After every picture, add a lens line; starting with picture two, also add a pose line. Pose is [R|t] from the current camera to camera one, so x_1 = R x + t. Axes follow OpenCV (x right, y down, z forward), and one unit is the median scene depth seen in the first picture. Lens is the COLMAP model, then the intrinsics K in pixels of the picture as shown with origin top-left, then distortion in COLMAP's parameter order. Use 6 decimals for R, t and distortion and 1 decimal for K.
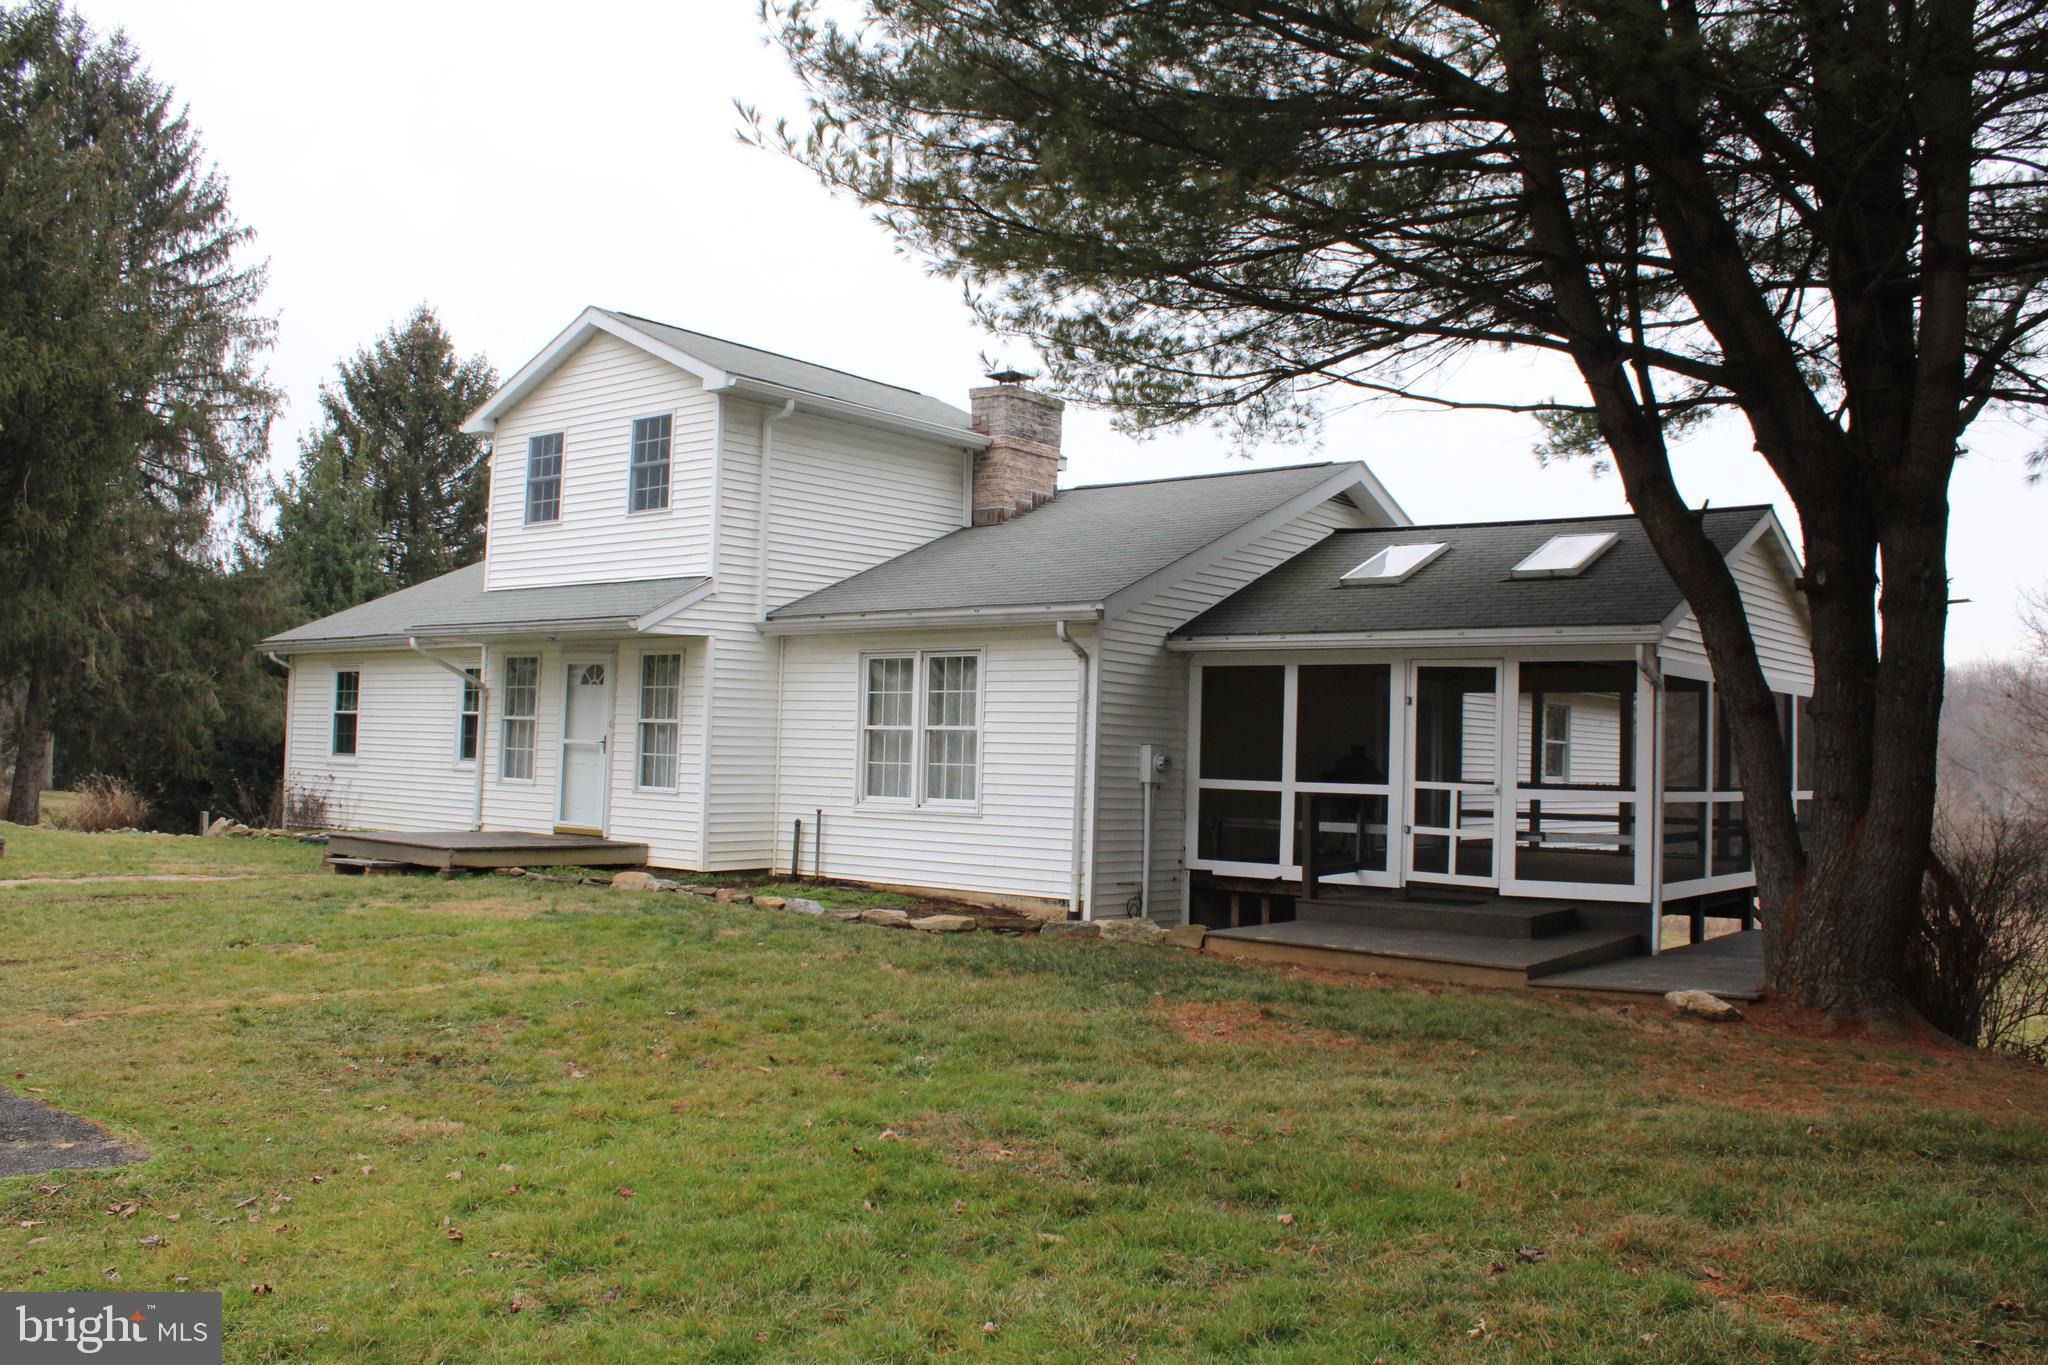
lens RADIAL K [[1675.6, 0, 1023.4], [0, 1675.6, 680.1], [0, 0, 1]] dist [-0.137222, 0.099303]
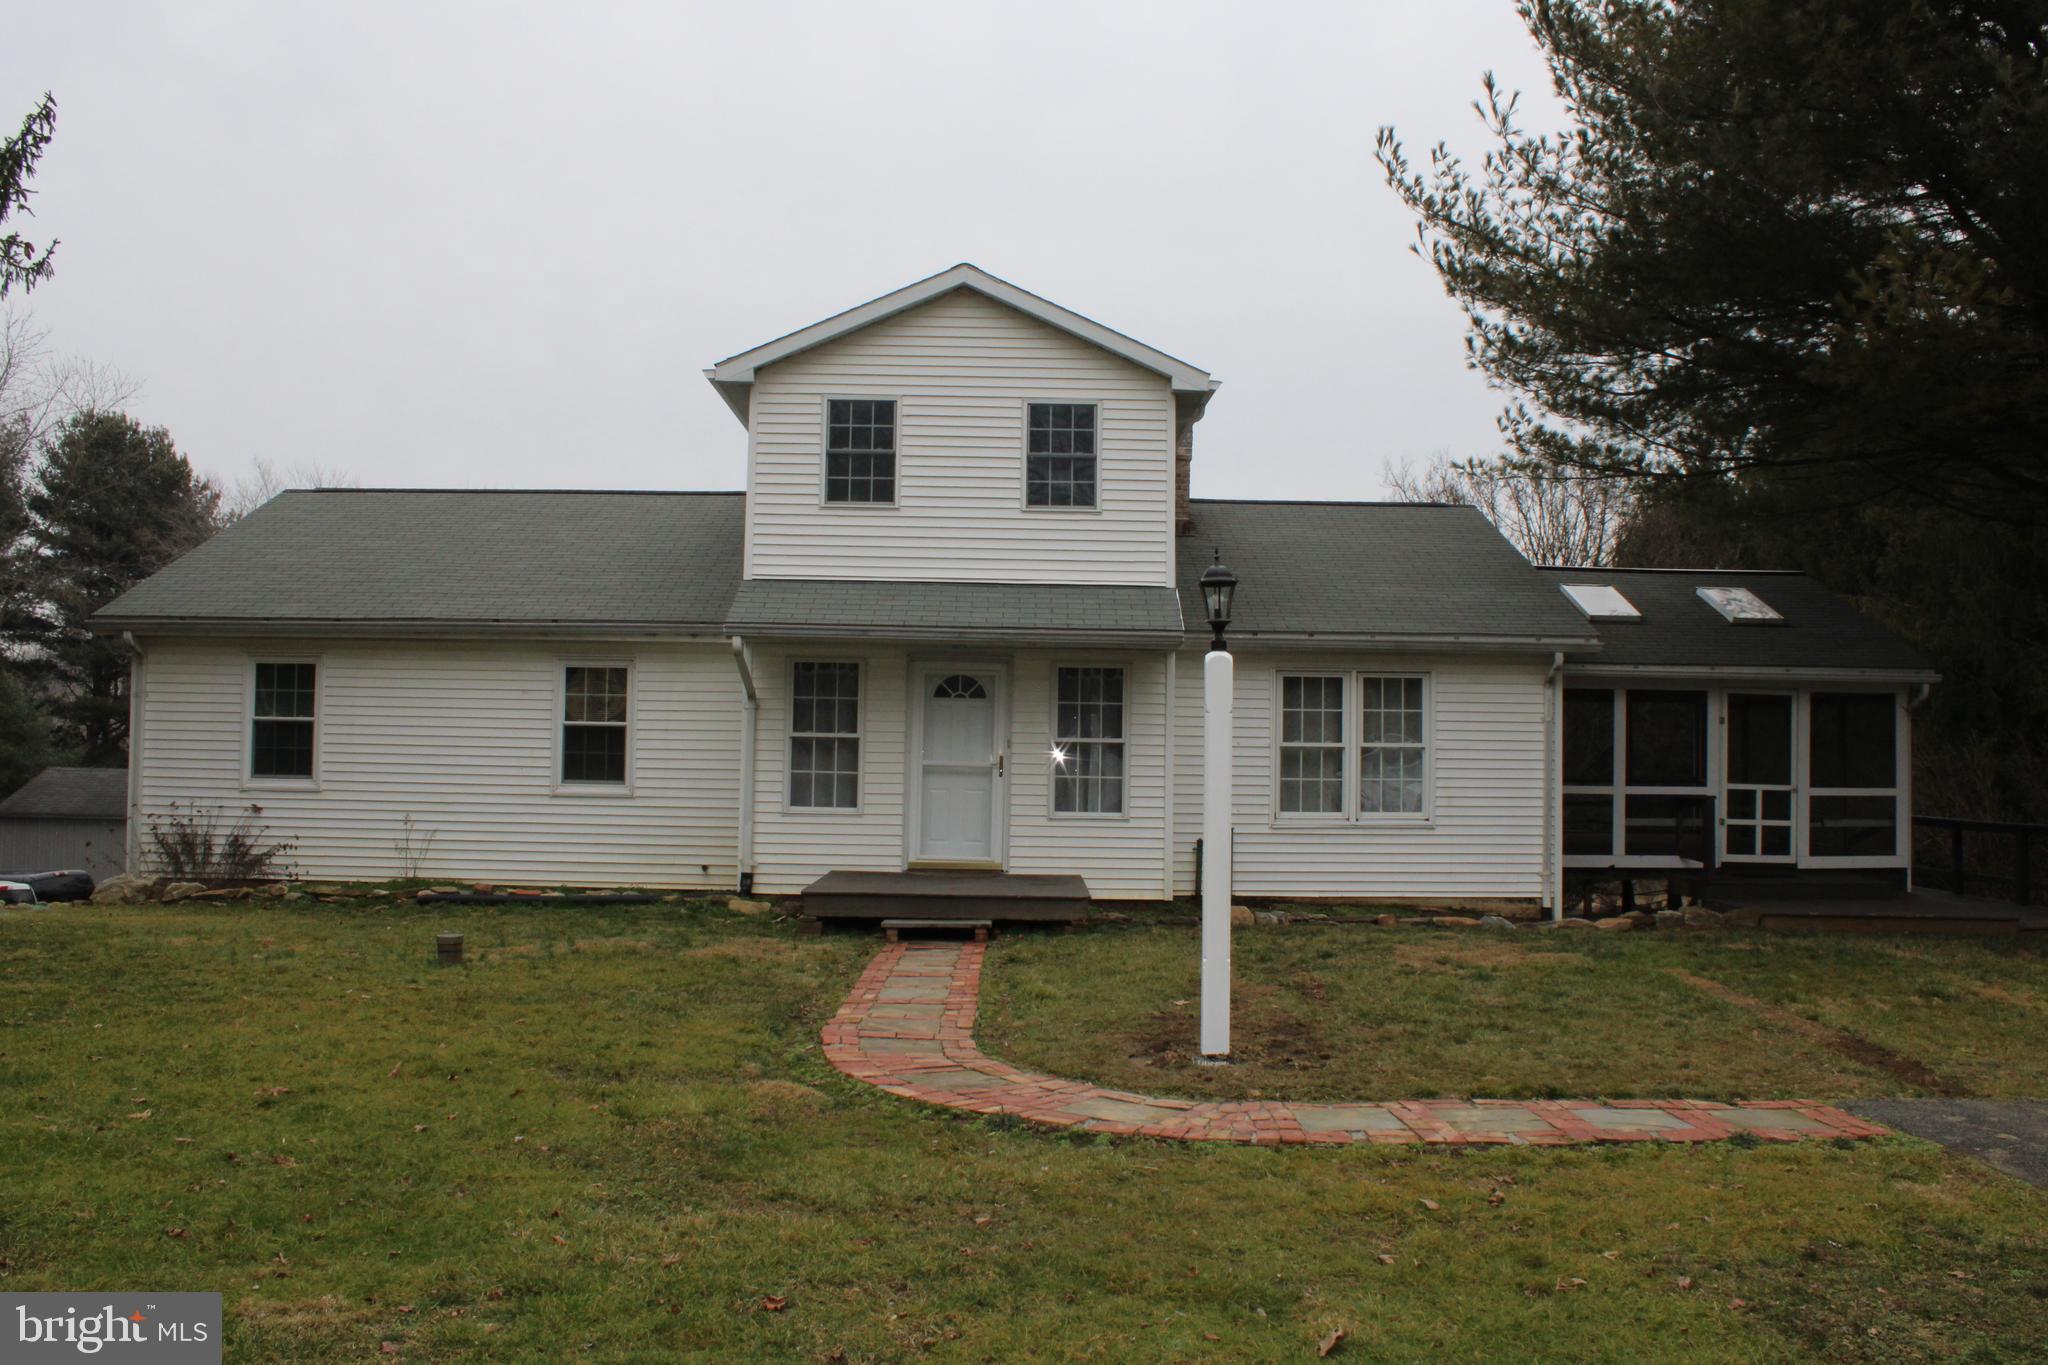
lens RADIAL K [[1675.6, 0, 1022.5], [0, 1675.6, 675.8], [0, 0, 1]] dist [-0.137222, 0.099303]
pose [[0.778386, 0.008559, 0.627728, -0.856655], [-0.022284, 0.999654, 0.014002, -0.024102], [-0.627391, -0.024887, 0.778307, 0.318836]]
